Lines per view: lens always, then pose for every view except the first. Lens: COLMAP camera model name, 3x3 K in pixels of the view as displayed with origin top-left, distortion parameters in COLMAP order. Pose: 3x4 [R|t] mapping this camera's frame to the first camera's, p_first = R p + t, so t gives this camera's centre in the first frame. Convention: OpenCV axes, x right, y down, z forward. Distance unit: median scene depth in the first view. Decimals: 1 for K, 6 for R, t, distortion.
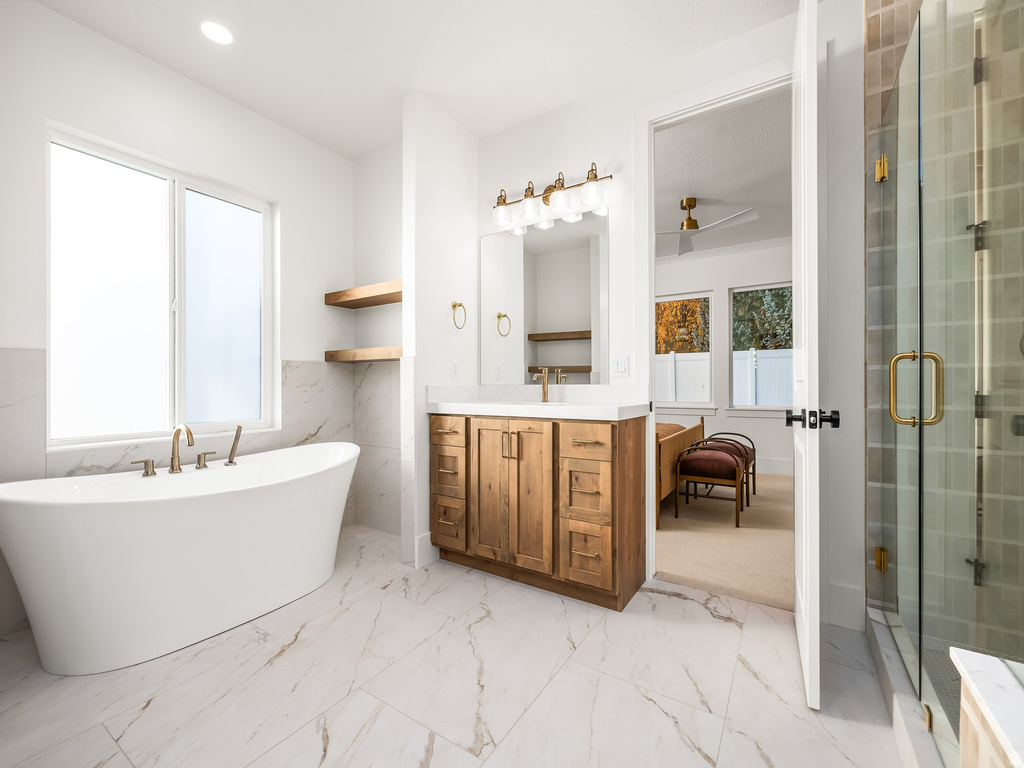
lens RADIAL K [[433.7, 0, 513.0], [0, 433.7, 384.6], [0, 0, 1]] dist [-0.005342, -0.000142]
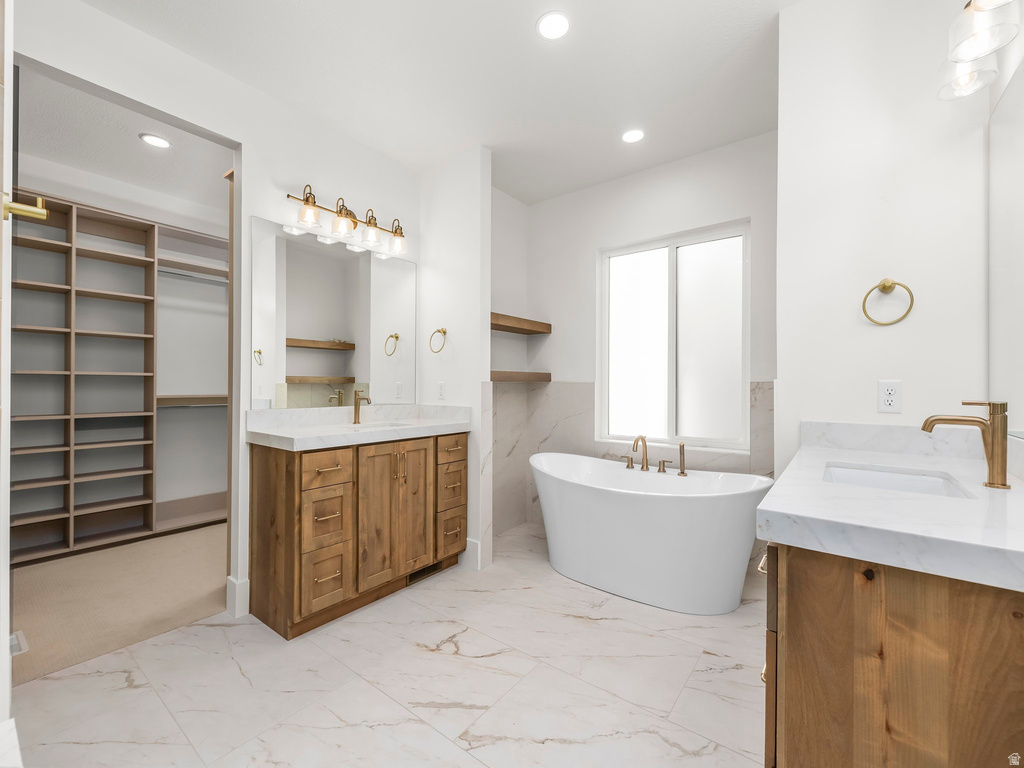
lens RADIAL K [[433.7, 0, 493.2], [0, 433.7, 387.6], [0, 0, 1]] dist [-0.005342, -0.000142]
pose [[-0.110334, 0.006488, -0.993873, 0.639173], [-0.002120, 0.999975, 0.006764, -0.064481], [0.993892, 0.002853, -0.110317, 0.721514]]
